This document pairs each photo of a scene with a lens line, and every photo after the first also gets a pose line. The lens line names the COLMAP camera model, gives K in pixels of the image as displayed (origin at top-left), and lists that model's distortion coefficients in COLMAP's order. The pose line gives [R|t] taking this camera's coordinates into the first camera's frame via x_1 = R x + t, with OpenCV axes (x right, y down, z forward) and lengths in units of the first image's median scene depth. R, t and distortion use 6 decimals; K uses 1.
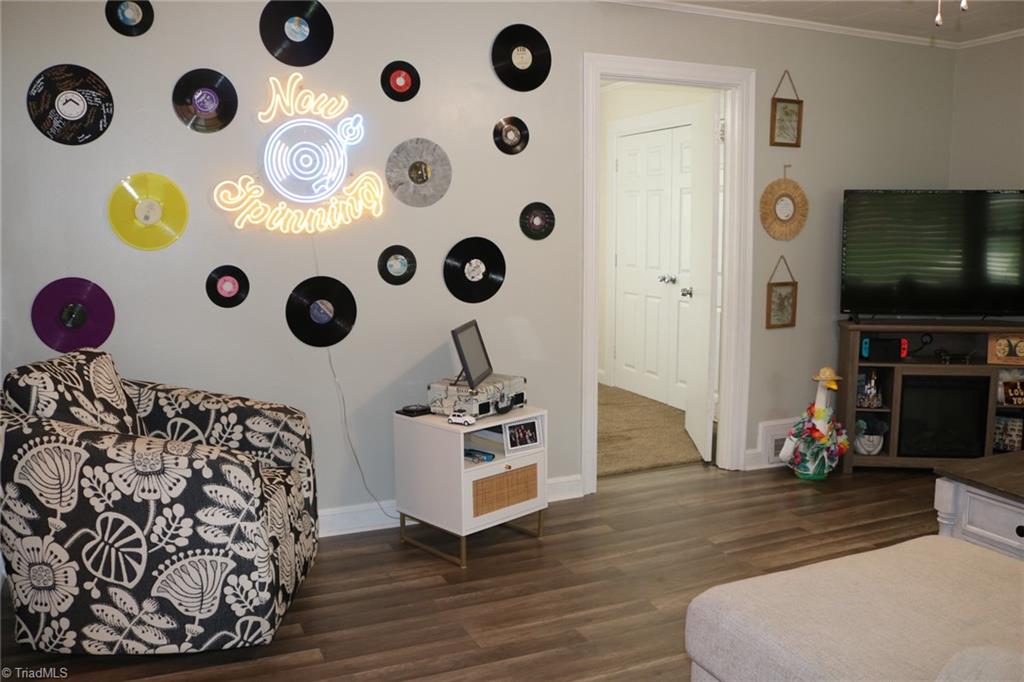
lens RADIAL K [[853.0, 0, 512.0], [0, 853.0, 341.0], [0, 0, 1]] dist [-0.156977, 0.131517]
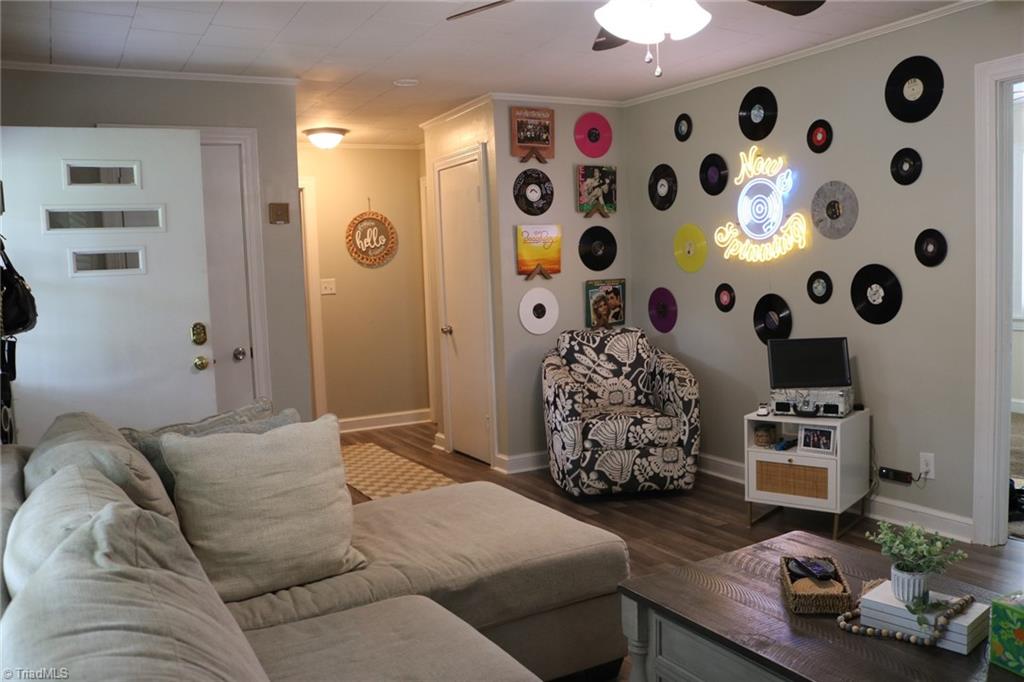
lens RADIAL K [[853.0, 0, 512.0], [0, 853.0, 341.0], [0, 0, 1]] dist [-0.156977, 0.131517]
pose [[0.093789, 0.088818, -0.991622, 1.071027], [-0.092384, 0.992492, 0.080158, -0.072021], [0.991297, 0.084092, 0.101290, 0.471690]]
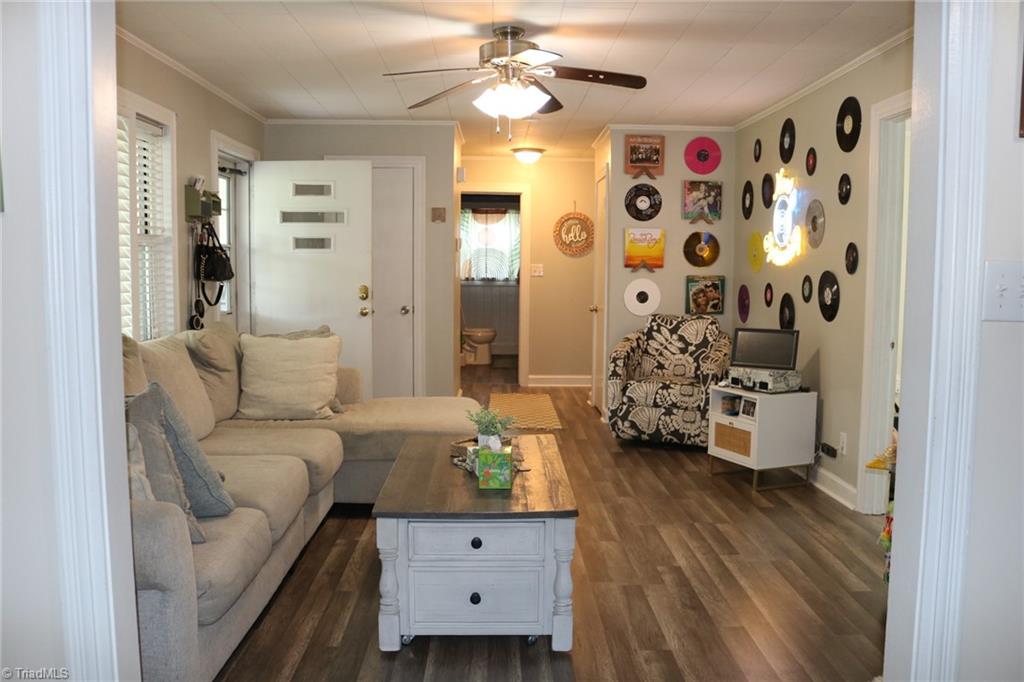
lens RADIAL K [[853.0, 0, 512.0], [0, 853.0, 341.0], [0, 0, 1]] dist [-0.156977, 0.131517]
pose [[-0.381637, 0.086191, -0.920285, 1.439784], [-0.128370, 0.981052, 0.145116, -0.152247], [0.915355, 0.173519, -0.363341, 1.128724]]
